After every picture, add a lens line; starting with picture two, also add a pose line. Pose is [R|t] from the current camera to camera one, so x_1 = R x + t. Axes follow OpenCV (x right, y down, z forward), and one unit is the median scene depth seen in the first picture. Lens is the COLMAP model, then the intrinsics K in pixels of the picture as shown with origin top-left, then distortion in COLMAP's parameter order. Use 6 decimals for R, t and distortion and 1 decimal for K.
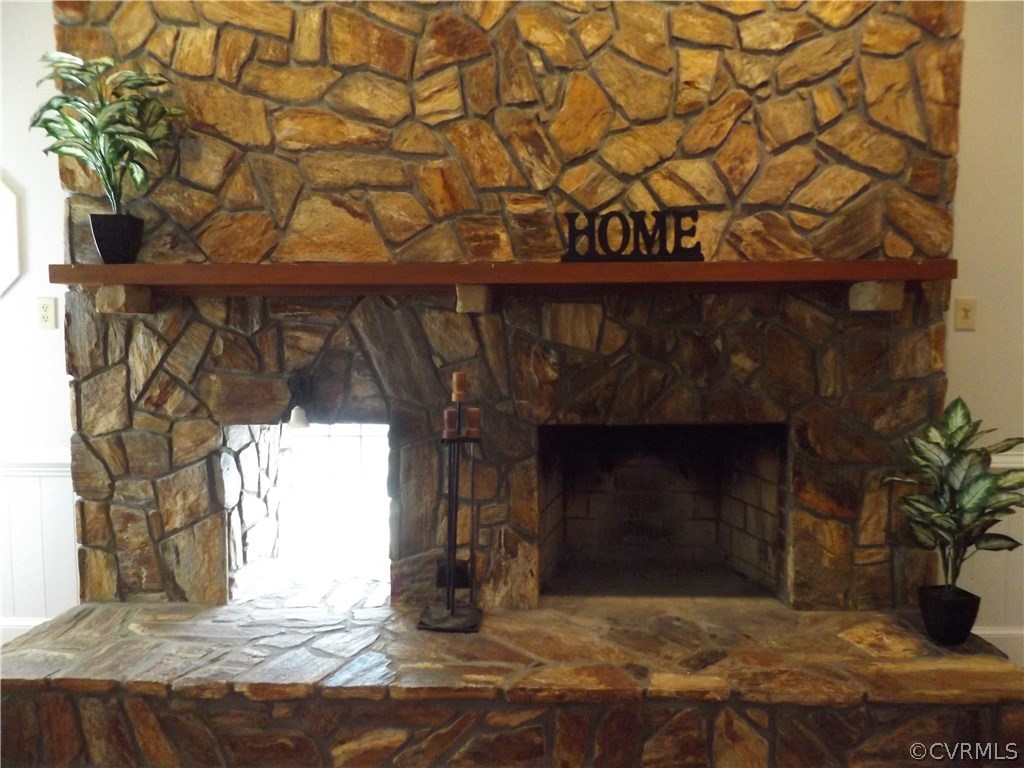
lens RADIAL K [[754.6, 0, 516.8], [0, 754.6, 387.3], [0, 0, 1]] dist [-0.007979, 0.000547]
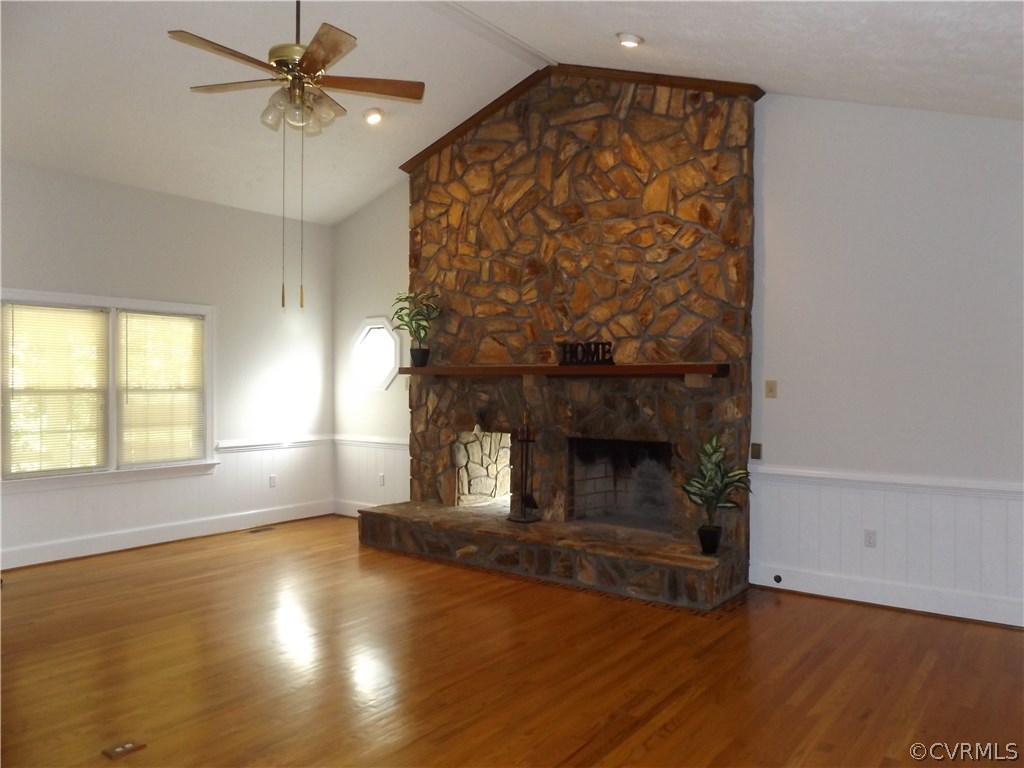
lens RADIAL K [[754.6, 0, 509.5], [0, 754.6, 381.4], [0, 0, 1]] dist [-0.007979, 0.000547]
pose [[0.811318, 0.005897, -0.584576, 1.201294], [-0.041006, 0.998060, -0.046844, -0.002256], [0.583165, 0.061977, 0.809986, -0.896297]]
